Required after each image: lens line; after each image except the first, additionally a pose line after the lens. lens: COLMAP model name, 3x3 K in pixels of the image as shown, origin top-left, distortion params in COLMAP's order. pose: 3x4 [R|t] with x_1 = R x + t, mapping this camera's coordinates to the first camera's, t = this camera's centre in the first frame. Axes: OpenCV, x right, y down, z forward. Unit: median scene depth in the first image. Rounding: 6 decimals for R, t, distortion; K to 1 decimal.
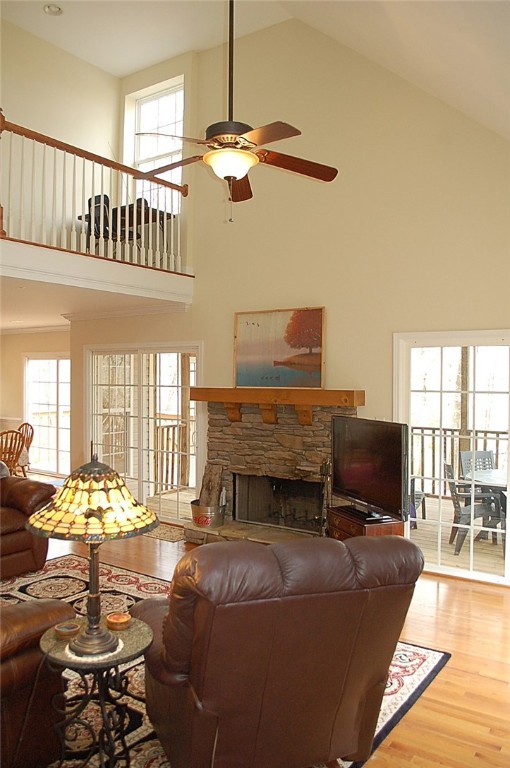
lens RADIAL K [[605.8, 0, 255.0], [0, 605.8, 384.0], [0, 0, 1]] dist [-0.082914, 0.009493]
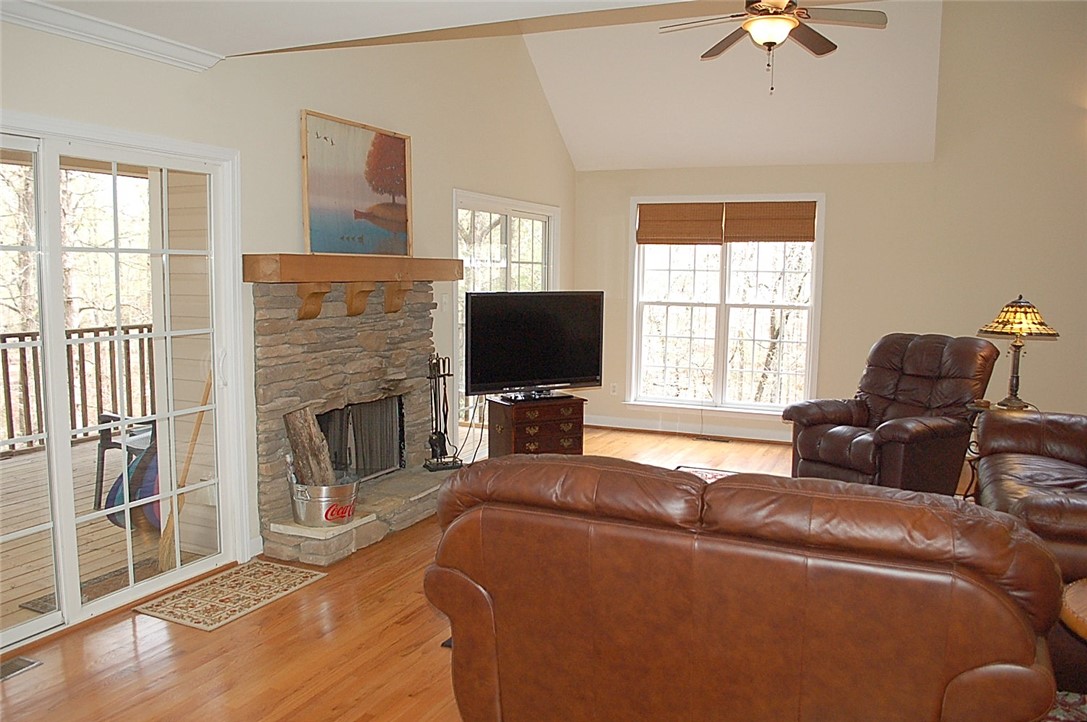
lens RADIAL K [[857.4, 0, 537.4], [0, 857.4, 375.1], [0, 0, 1]] dist [-0.082914, 0.009493]
pose [[-0.186472, -0.126026, 0.974344, -0.849608], [-0.002121, 0.991788, 0.127877, 0.015603], [-0.982458, 0.021779, -0.185208, 0.996540]]
